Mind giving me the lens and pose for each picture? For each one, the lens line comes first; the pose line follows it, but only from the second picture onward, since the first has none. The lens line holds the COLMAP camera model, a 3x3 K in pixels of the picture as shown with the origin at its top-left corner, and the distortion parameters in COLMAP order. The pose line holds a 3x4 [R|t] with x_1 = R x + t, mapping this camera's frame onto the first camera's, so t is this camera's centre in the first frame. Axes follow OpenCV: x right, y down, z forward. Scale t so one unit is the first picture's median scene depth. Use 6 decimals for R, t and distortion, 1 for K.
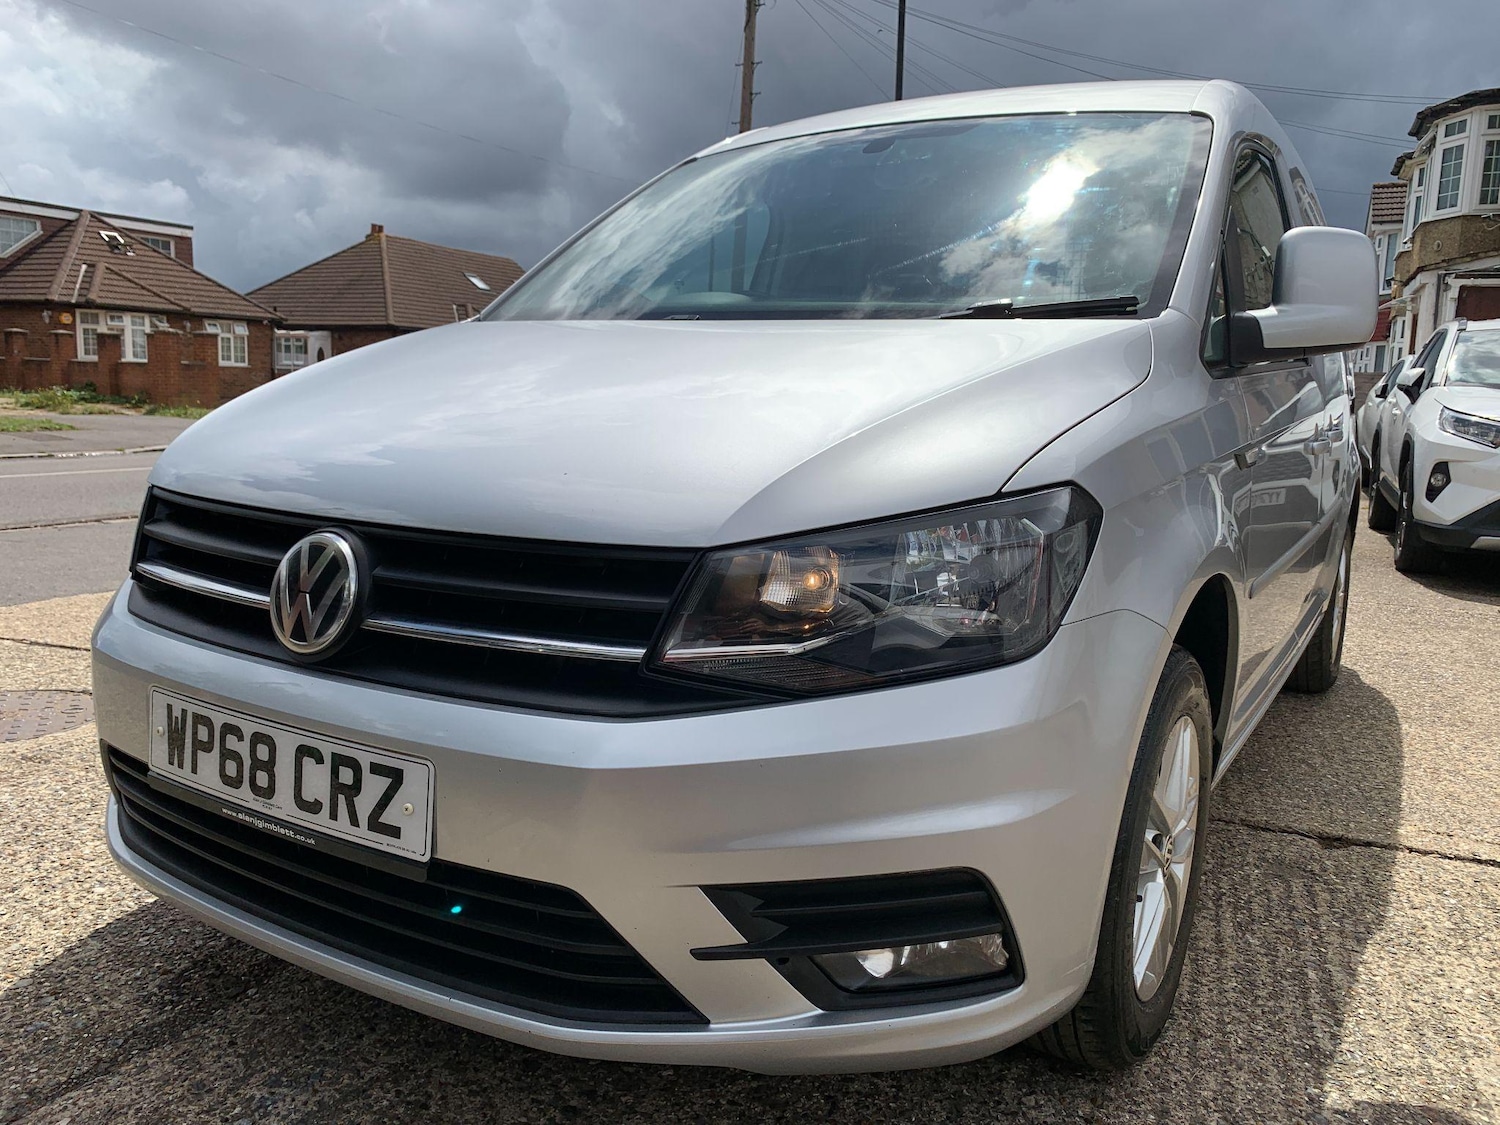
lens RADIAL K [[1168.6, 0, 758.5], [0, 1168.6, 560.8], [0, 0, 1]] dist [0.007751, -0.003980]
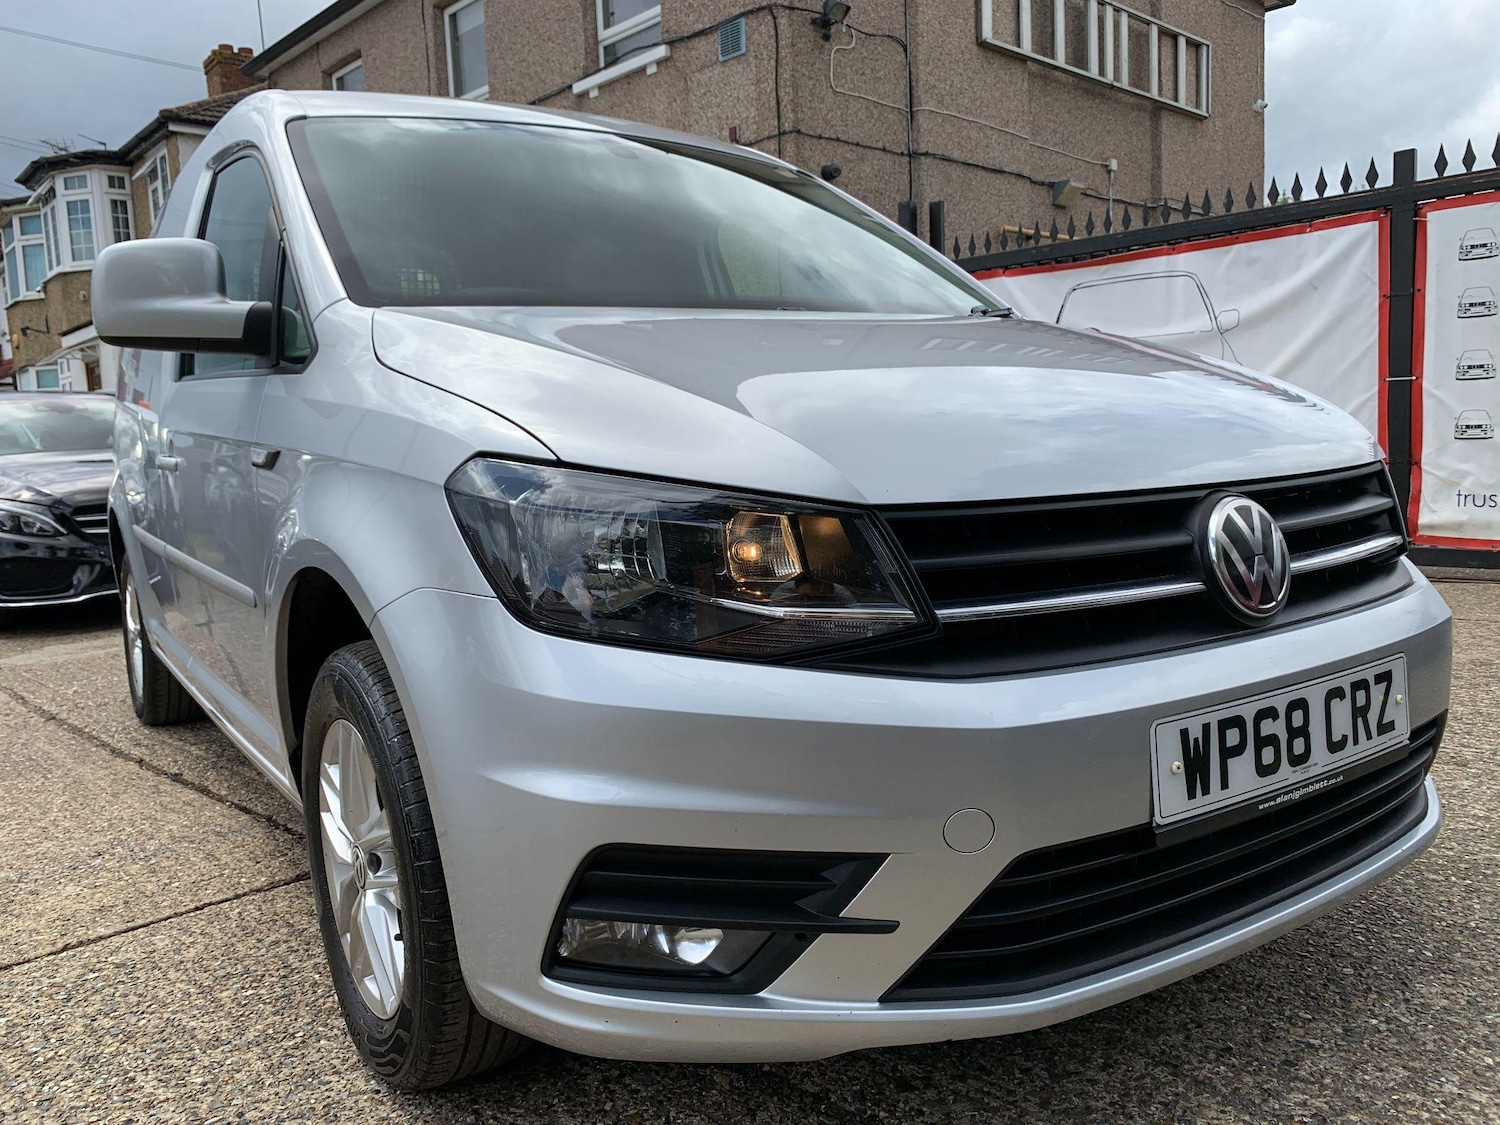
lens RADIAL K [[1180.9, 0, 750.0], [0, 1180.9, 562.5], [0, 0, 1]] dist [0.000046, 0.001768]
pose [[0.410830, -0.152789, 0.898818, -1.337307], [0.196130, 0.977587, 0.076532, -0.115728], [-0.890366, 0.144843, 0.431589, 0.874420]]
